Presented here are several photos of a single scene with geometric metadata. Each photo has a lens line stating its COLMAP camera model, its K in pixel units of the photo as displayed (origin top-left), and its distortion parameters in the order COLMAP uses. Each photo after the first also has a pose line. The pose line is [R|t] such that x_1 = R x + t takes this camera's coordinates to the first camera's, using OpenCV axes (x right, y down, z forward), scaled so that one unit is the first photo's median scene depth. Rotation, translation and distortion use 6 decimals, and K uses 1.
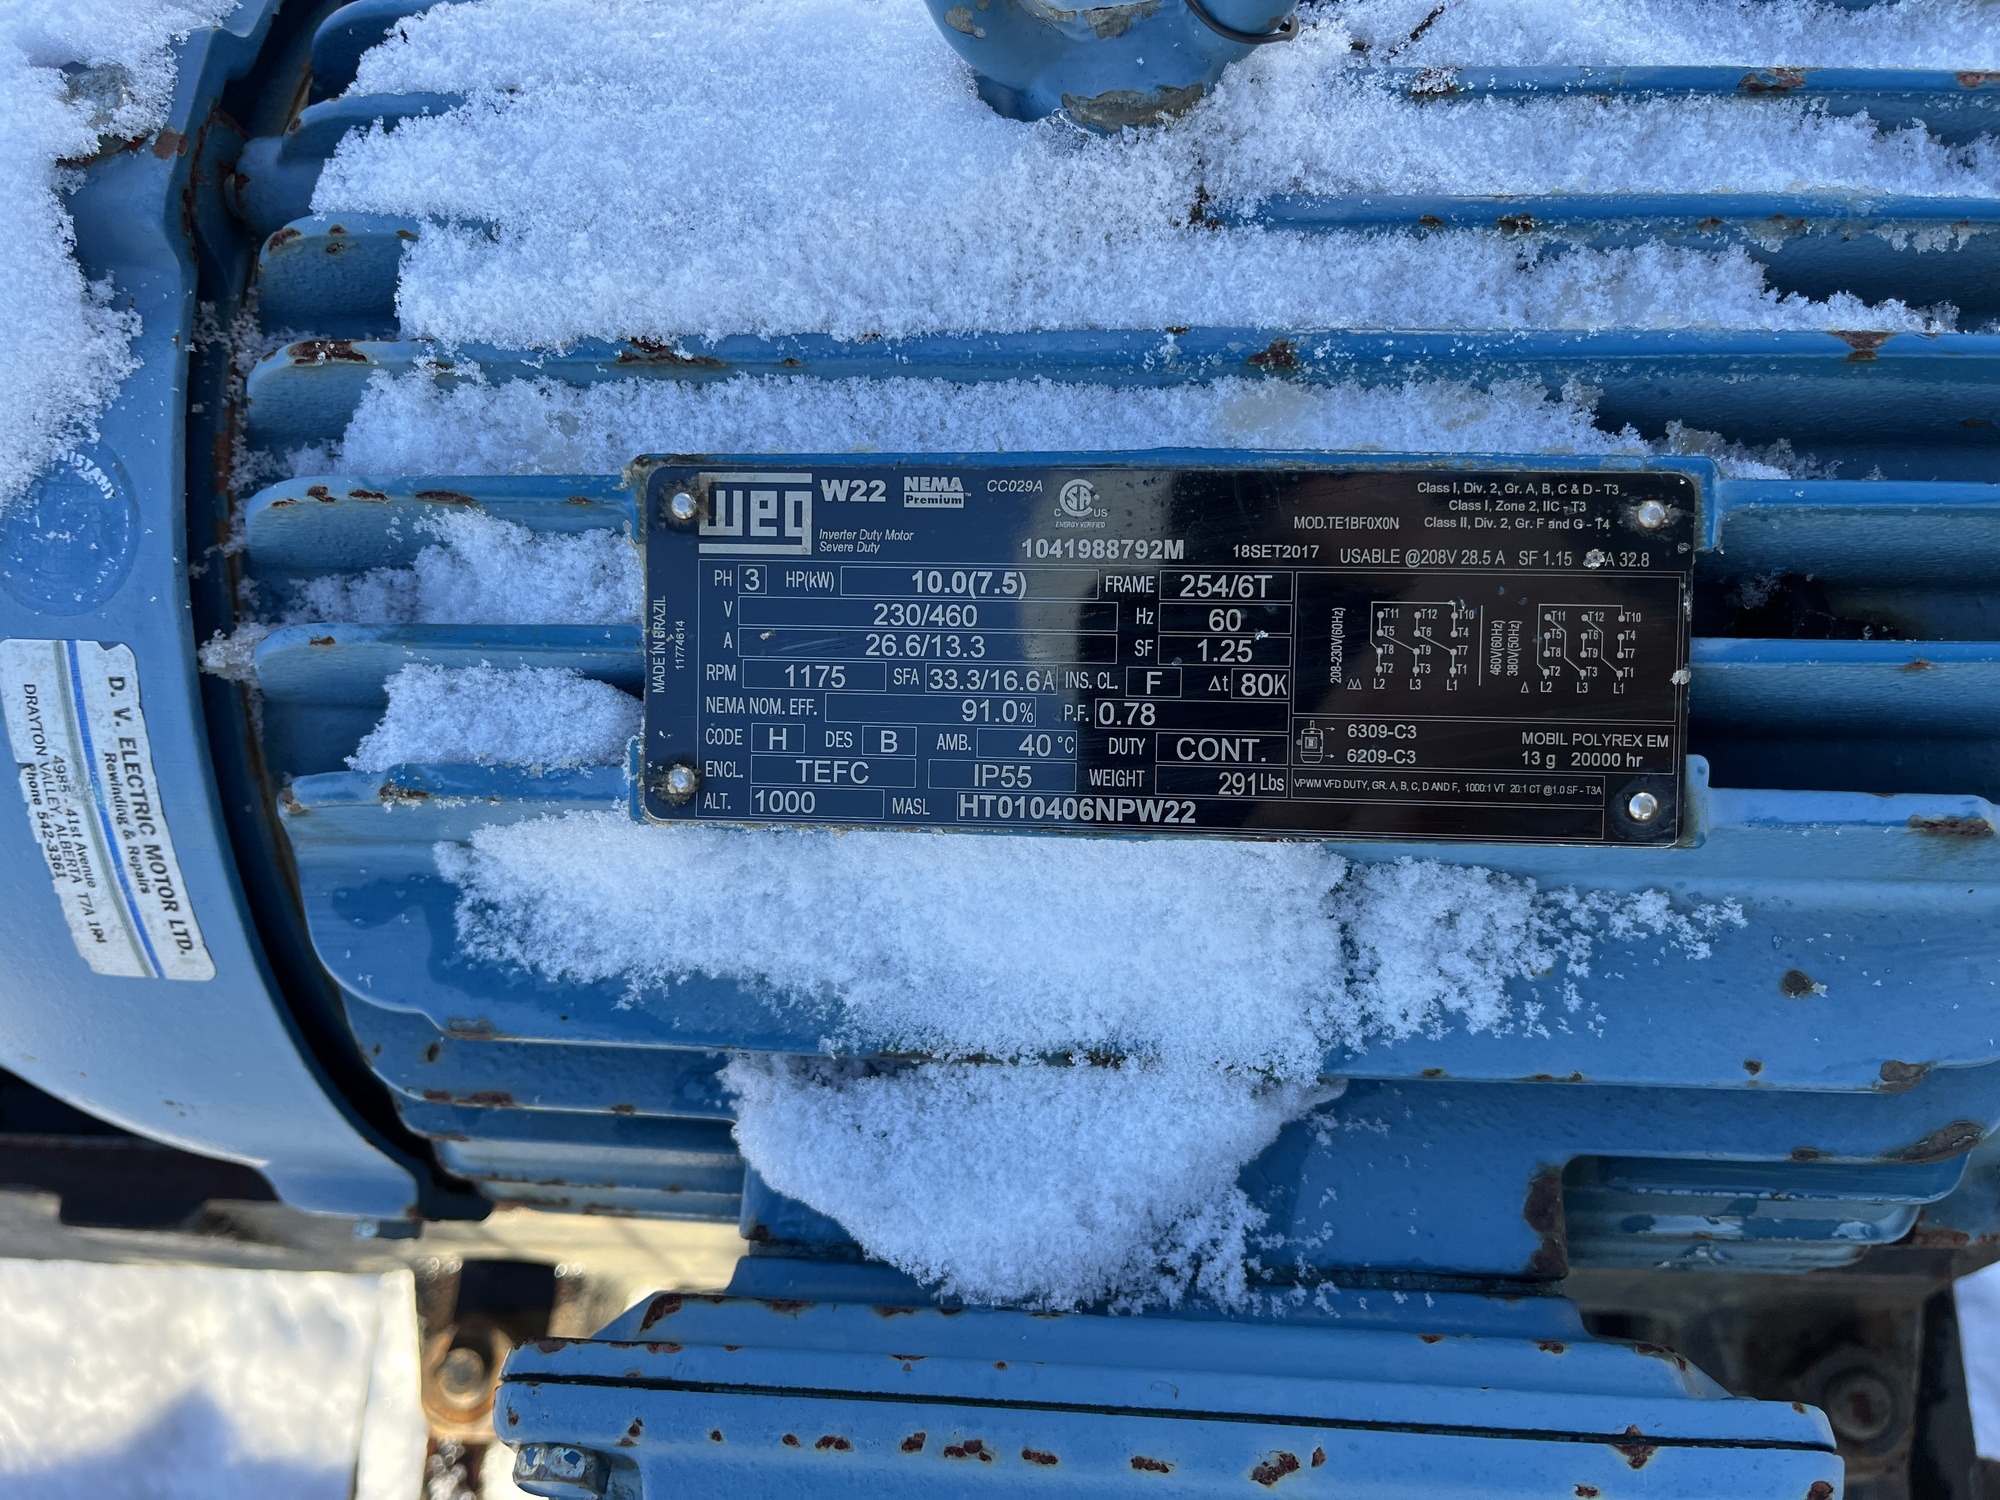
lens RADIAL K [[1525.8, 0, 1017.7], [0, 1525.8, 734.3], [0, 0, 1]] dist [0.048421, -0.089655]
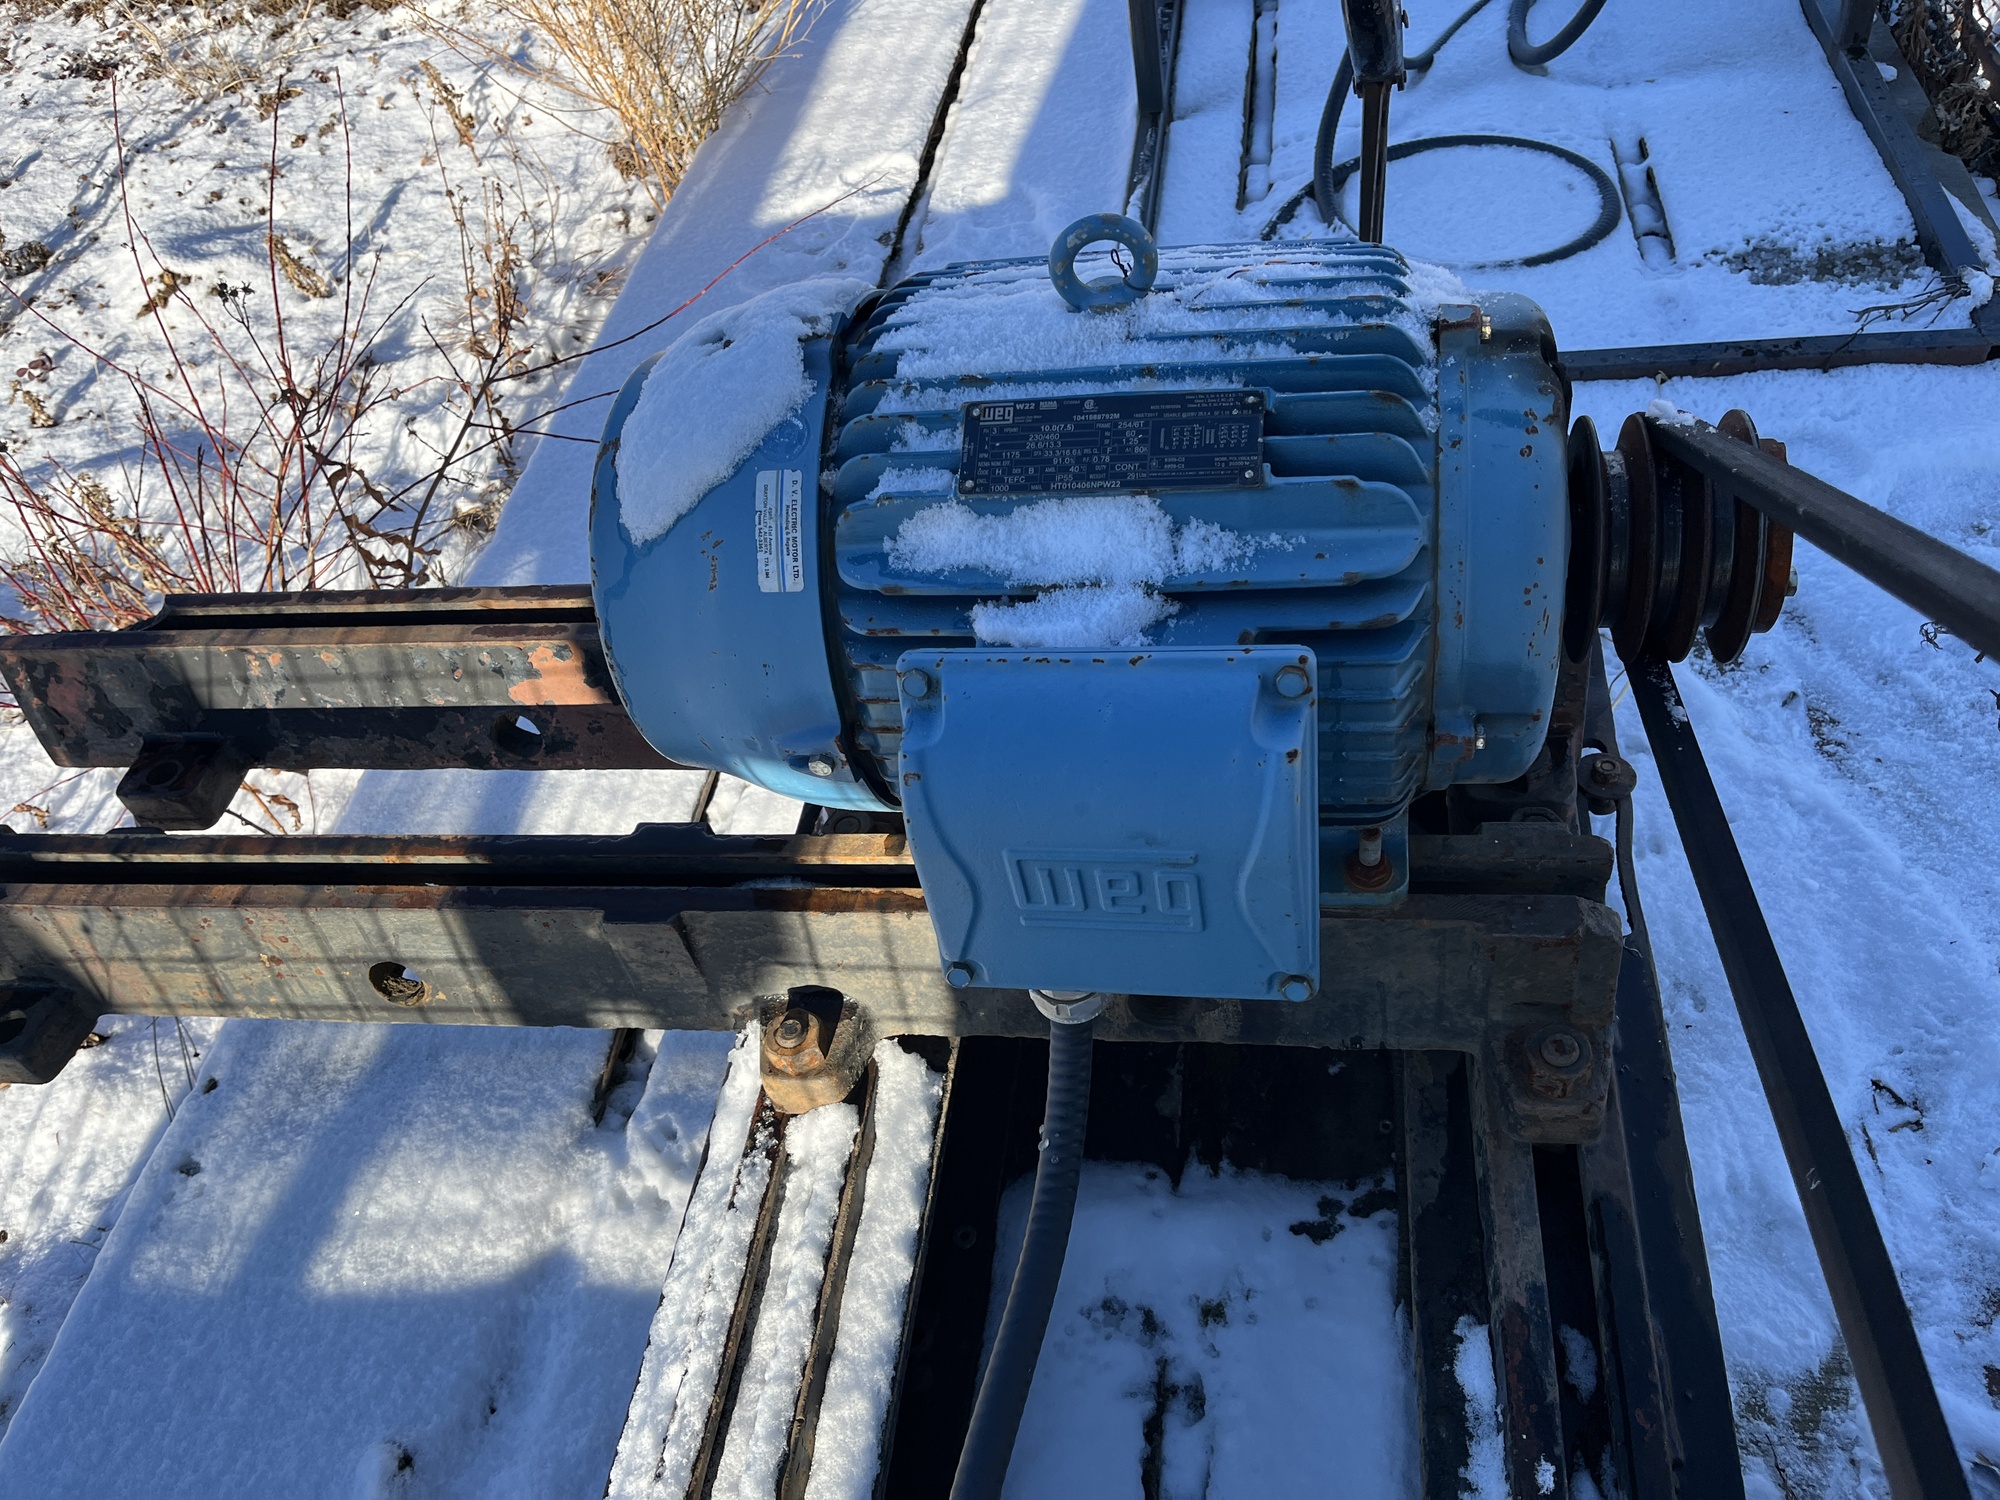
lens RADIAL K [[1525.8, 0, 1018.8], [0, 1525.8, 758.2], [0, 0, 1]] dist [0.048421, -0.089655]
pose [[0.992147, 0.017685, -0.123820, 0.302644], [-0.060191, 0.935296, -0.348709, 1.694784], [0.109641, 0.353423, 0.929016, -1.826686]]
